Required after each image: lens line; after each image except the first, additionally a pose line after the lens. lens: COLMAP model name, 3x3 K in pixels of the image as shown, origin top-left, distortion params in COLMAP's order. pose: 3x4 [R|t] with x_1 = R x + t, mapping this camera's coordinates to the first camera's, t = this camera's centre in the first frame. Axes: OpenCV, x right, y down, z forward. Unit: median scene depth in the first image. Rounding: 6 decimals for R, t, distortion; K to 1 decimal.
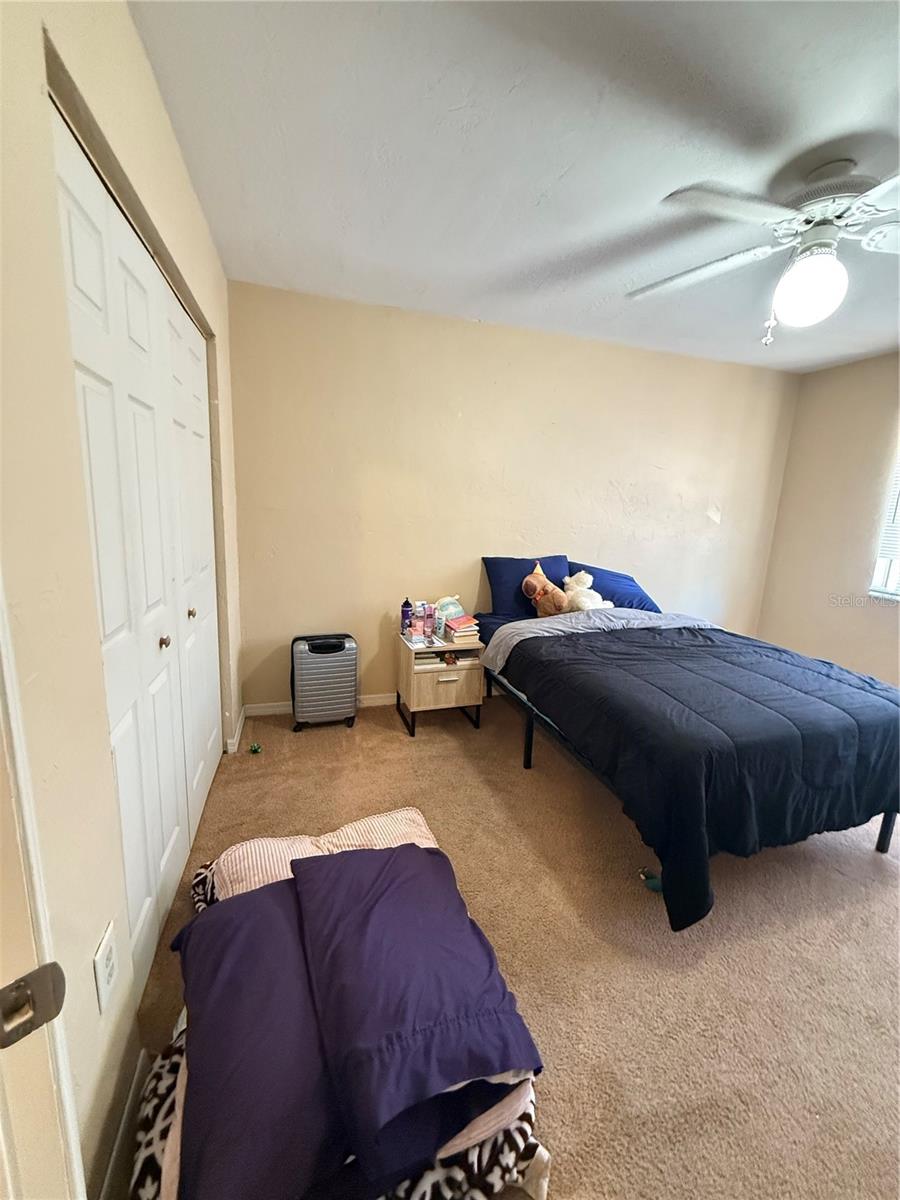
lens RADIAL K [[482.6, 0, 451.0], [0, 482.6, 596.3], [0, 0, 1]] dist [0.002212, 0.000970]
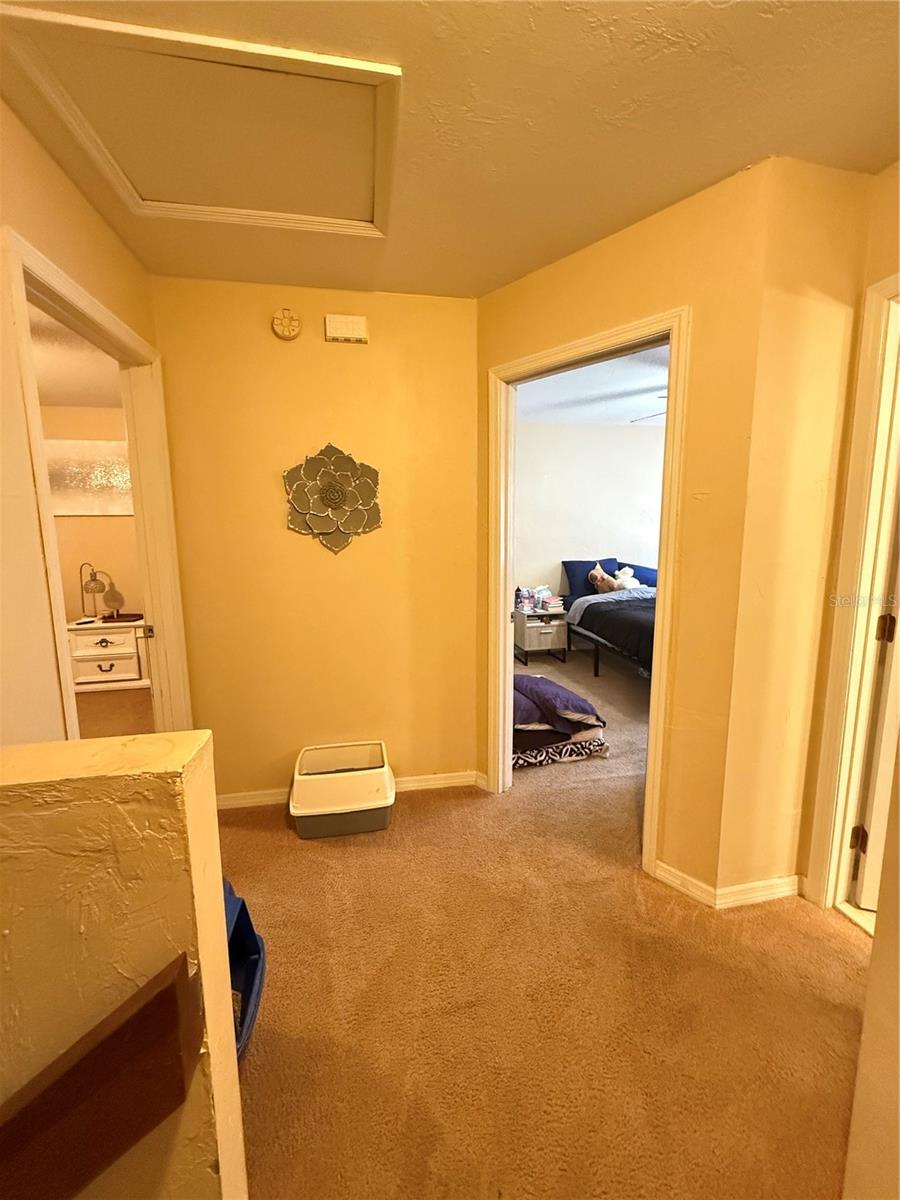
lens RADIAL K [[482.6, 0, 451.0], [0, 482.6, 596.3], [0, 0, 1]] dist [0.002212, 0.000970]
pose [[0.992076, -0.033340, -0.121137, -0.138847], [0.027374, 0.998345, -0.050584, 0.134171], [0.122623, 0.046867, 0.991346, -0.791986]]
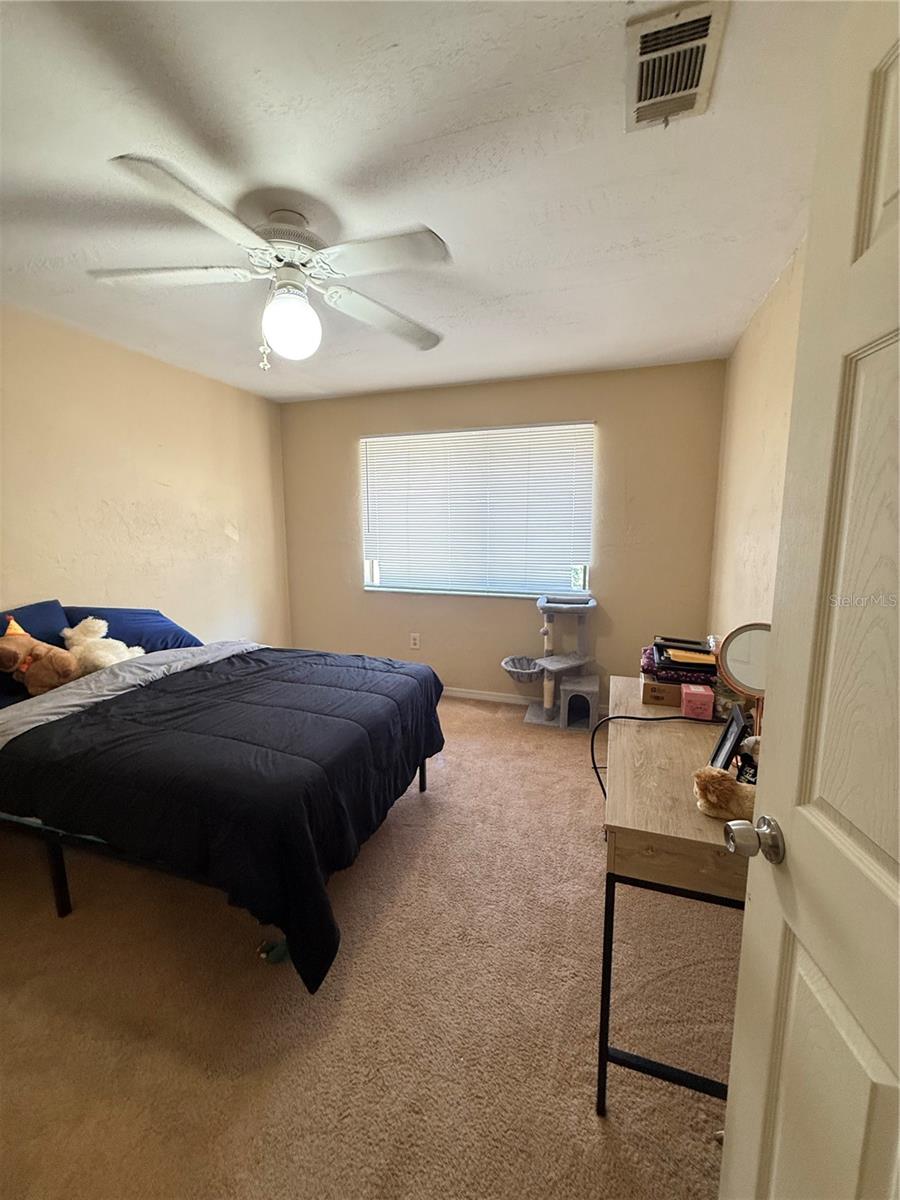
lens RADIAL K [[482.6, 0, 451.0], [0, 482.6, 596.3], [0, 0, 1]] dist [0.002212, 0.000970]
pose [[0.585768, -0.165048, 0.793496, 0.005047], [0.184385, 0.980511, 0.067832, -0.036849], [-0.789226, 0.106575, 0.604784, 0.090379]]
